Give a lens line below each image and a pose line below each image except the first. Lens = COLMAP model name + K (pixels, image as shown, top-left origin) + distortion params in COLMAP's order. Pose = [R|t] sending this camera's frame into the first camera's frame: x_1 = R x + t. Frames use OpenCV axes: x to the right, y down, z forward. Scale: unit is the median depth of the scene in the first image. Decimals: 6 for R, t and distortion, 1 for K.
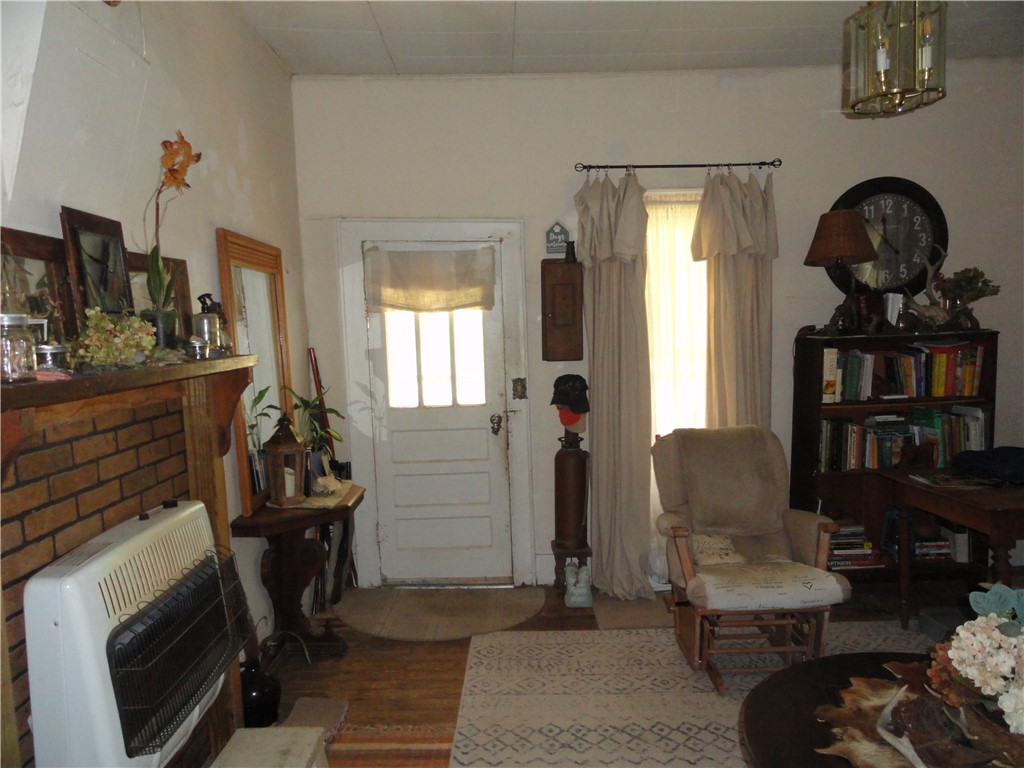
lens RADIAL K [[713.2, 0, 504.6], [0, 713.2, 384.3], [0, 0, 1]] dist [-0.004034, 0.010644]
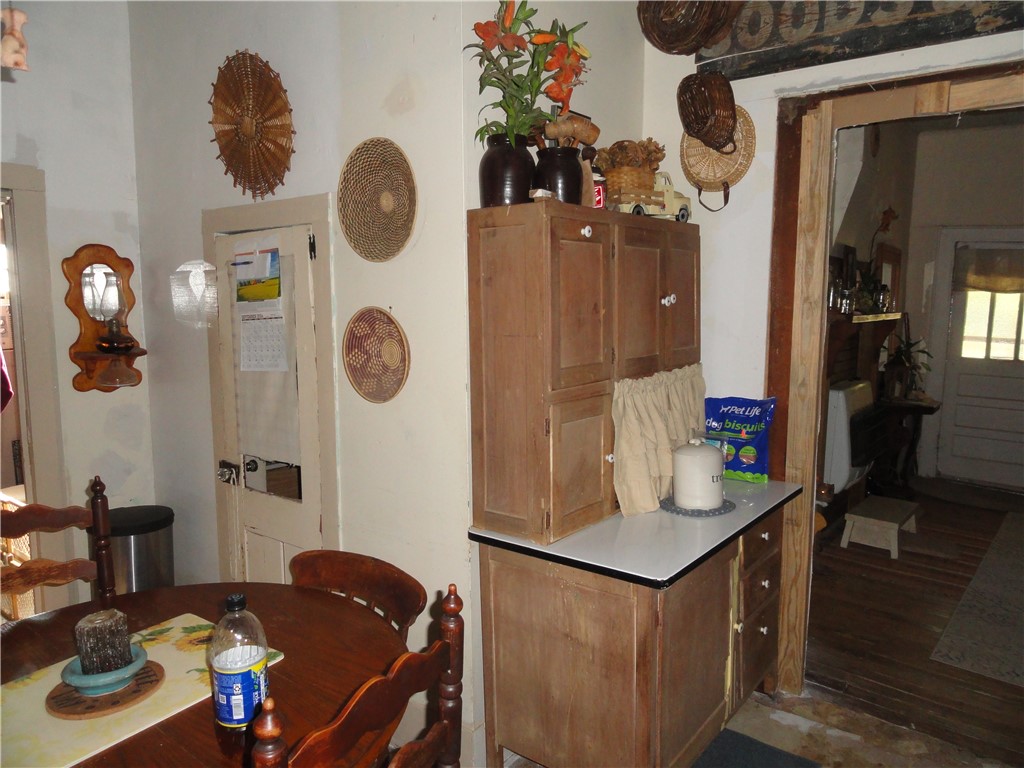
lens RADIAL K [[713.2, 0, 512.8], [0, 713.2, 382.3], [0, 0, 1]] dist [-0.004034, 0.010644]
pose [[0.784627, 0.124293, -0.607381, 0.012381], [-0.097525, 0.992245, 0.077066, 0.061789], [0.612250, -0.001233, 0.790664, -0.724290]]
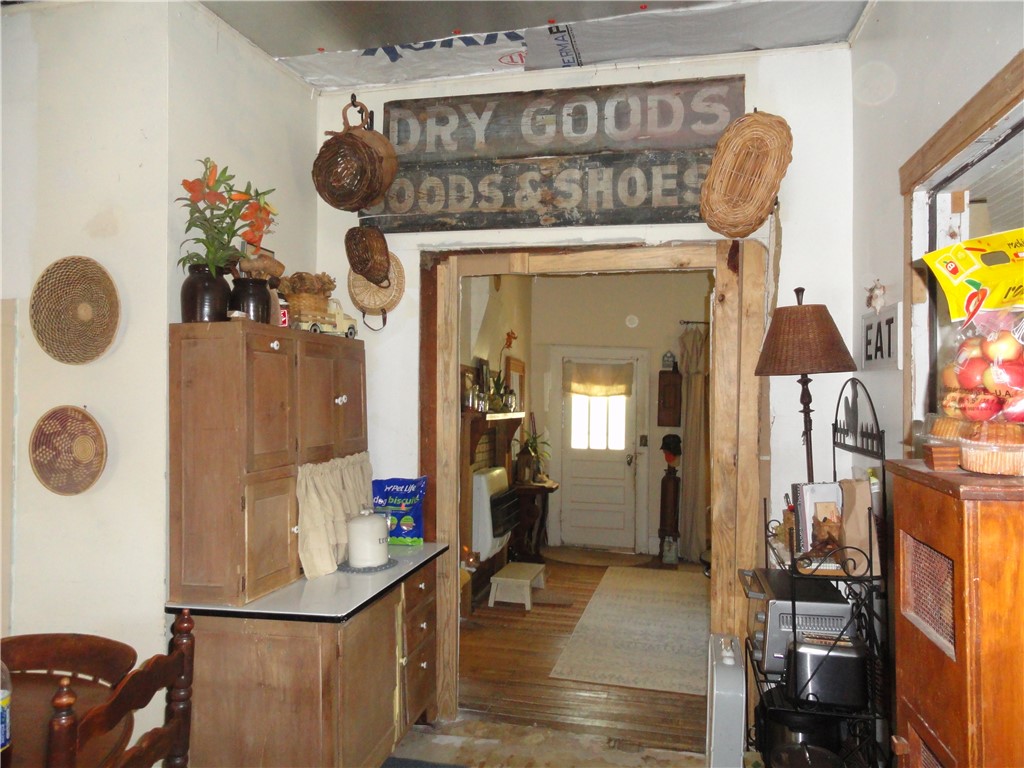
lens RADIAL K [[713.2, 0, 510.7], [0, 713.2, 382.5], [0, 0, 1]] dist [-0.004034, 0.010644]
pose [[0.975819, 0.045945, -0.213699, 0.072286], [-0.069785, 0.991980, -0.105384, 0.074329], [0.207143, 0.117748, 0.971199, -0.855584]]
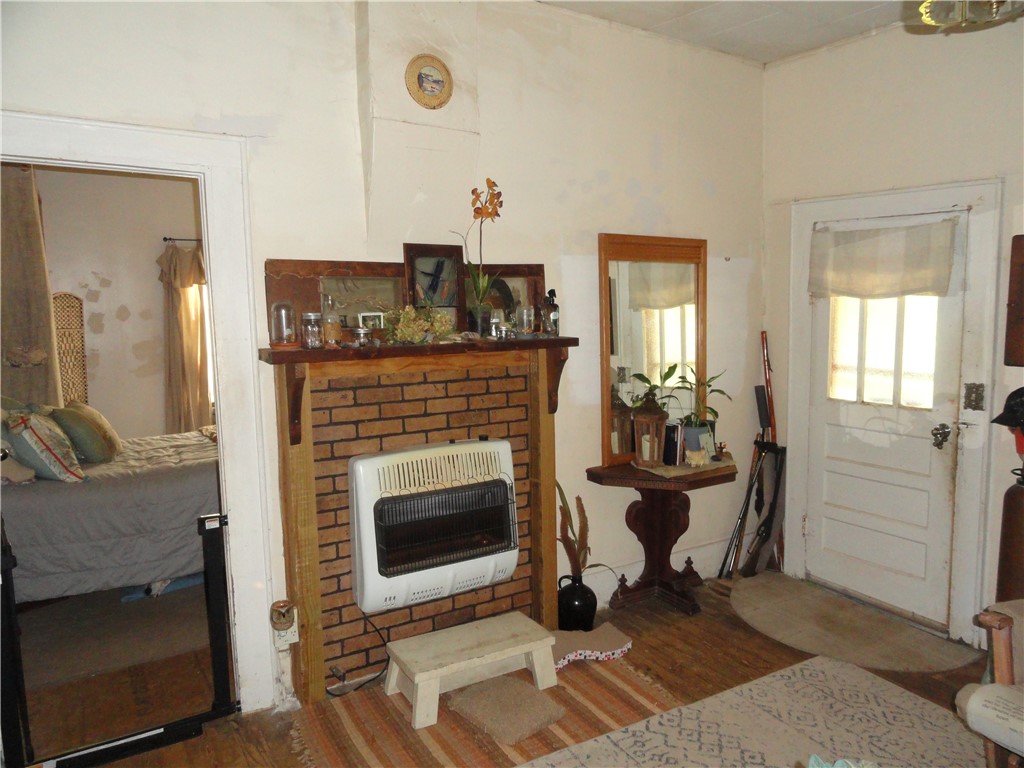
lens RADIAL K [[713.2, 0, 515.2], [0, 713.2, 382.6], [0, 0, 1]] dist [-0.004034, 0.010644]
pose [[0.531010, 0.114662, -0.839572, 0.417076], [-0.074253, 0.993288, 0.088693, -0.042269], [0.844106, 0.015244, 0.535960, 0.149199]]
